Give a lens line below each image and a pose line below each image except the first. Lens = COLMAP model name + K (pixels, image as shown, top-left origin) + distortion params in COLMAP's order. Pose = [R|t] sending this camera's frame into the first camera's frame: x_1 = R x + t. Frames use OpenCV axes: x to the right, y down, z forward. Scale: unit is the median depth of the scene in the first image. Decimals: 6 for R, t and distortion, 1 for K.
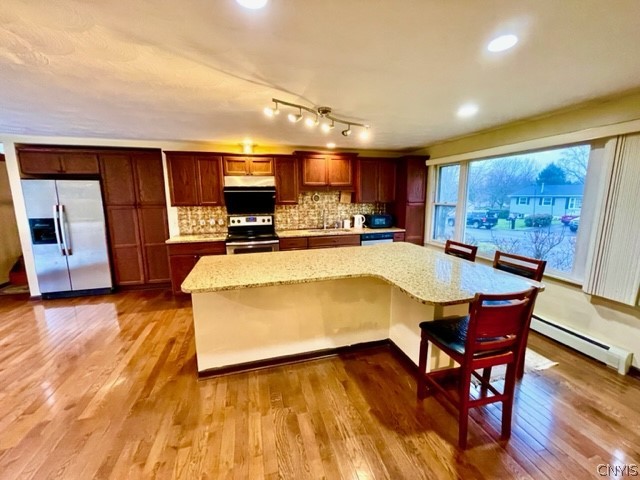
lens RADIAL K [[258.8, 0, 320.5], [0, 258.8, 237.4], [0, 0, 1]] dist [0.002188, 0.000013]
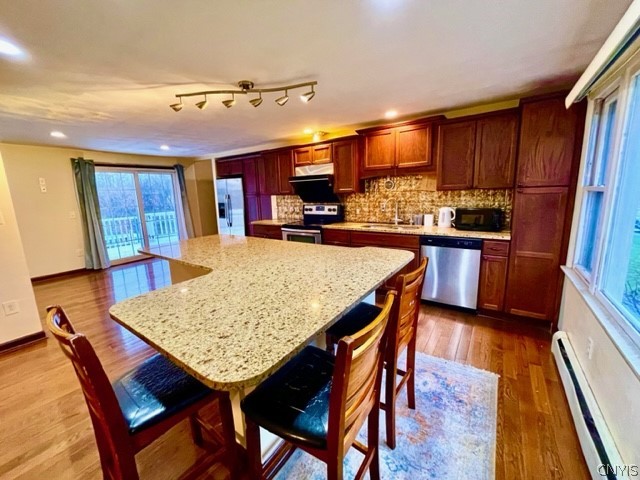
lens RADIAL K [[258.8, 0, 320.5], [0, 258.8, 237.4], [0, 0, 1]] dist [0.002188, 0.000013]
pose [[0.640029, 0.122336, -0.758549, 0.519531], [-0.094241, 0.992288, 0.080516, -0.039103], [0.762550, 0.019954, 0.646622, 0.358845]]
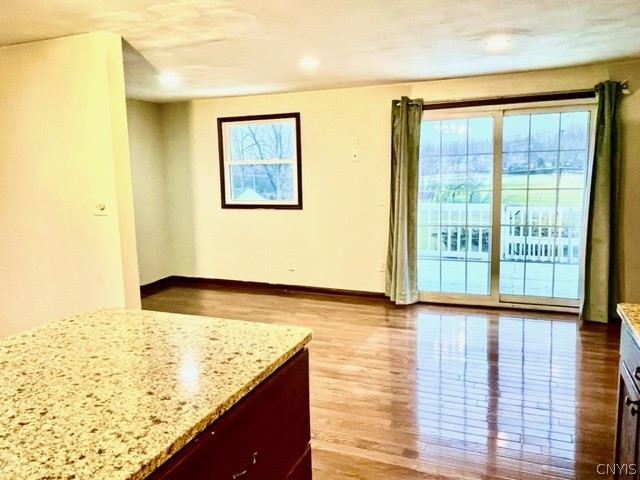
lens RADIAL K [[487.2, 0, 321.4], [0, 487.2, 229.1], [0, 0, 1]] dist [0.002315, 0.001048]
pose [[-0.614163, 0.123114, -0.779517, 0.019303], [-0.092757, 0.969649, 0.226223, -0.133109], [0.783709, 0.211243, -0.584103, 0.876380]]
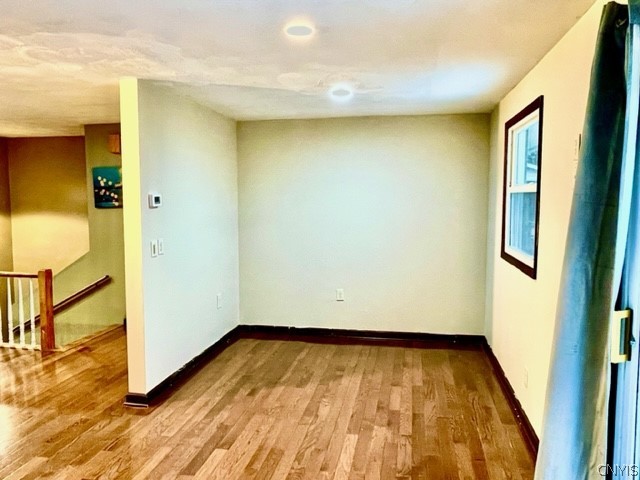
lens RADIAL K [[487.2, 0, 321.4], [0, 487.2, 229.1], [0, 0, 1]] dist [0.002315, 0.001048]
pose [[-0.897321, -0.025763, 0.440626, -1.007929], [0.073618, 0.975575, 0.206962, -0.119104], [-0.435196, 0.218149, -0.873507, 0.778075]]
